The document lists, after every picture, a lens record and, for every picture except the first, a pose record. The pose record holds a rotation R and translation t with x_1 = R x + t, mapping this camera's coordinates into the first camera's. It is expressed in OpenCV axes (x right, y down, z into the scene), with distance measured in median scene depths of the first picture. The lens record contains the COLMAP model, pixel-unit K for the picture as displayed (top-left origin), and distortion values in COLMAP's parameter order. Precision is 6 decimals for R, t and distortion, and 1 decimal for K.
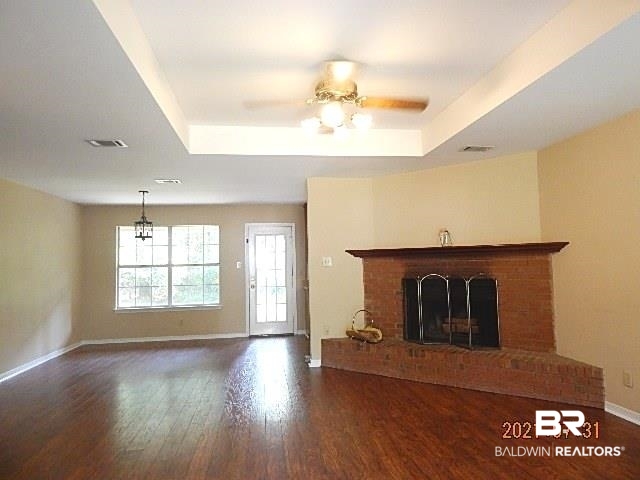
lens RADIAL K [[424.1, 0, 320.0], [0, 424.1, 240.0], [0, 0, 1]] dist [-0.008266, -0.001758]
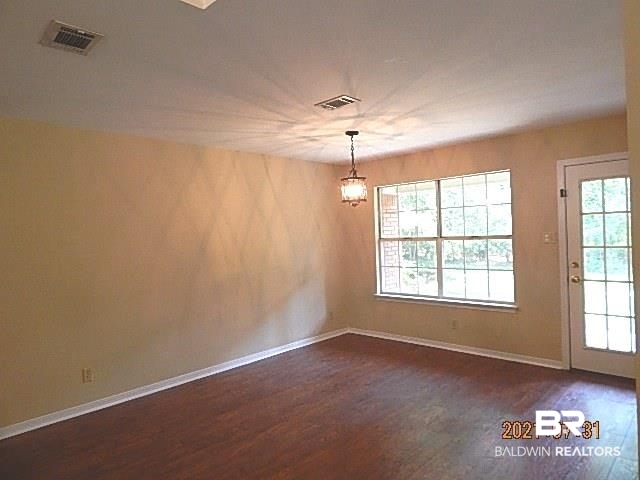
lens RADIAL K [[424.1, 0, 320.0], [0, 424.1, 240.0], [0, 0, 1]] dist [-0.008266, -0.001758]
pose [[0.646621, 0.005343, -0.762793, 0.040830], [0.050129, 0.997516, 0.049482, 0.019279], [0.761163, -0.070234, 0.644747, 0.415227]]
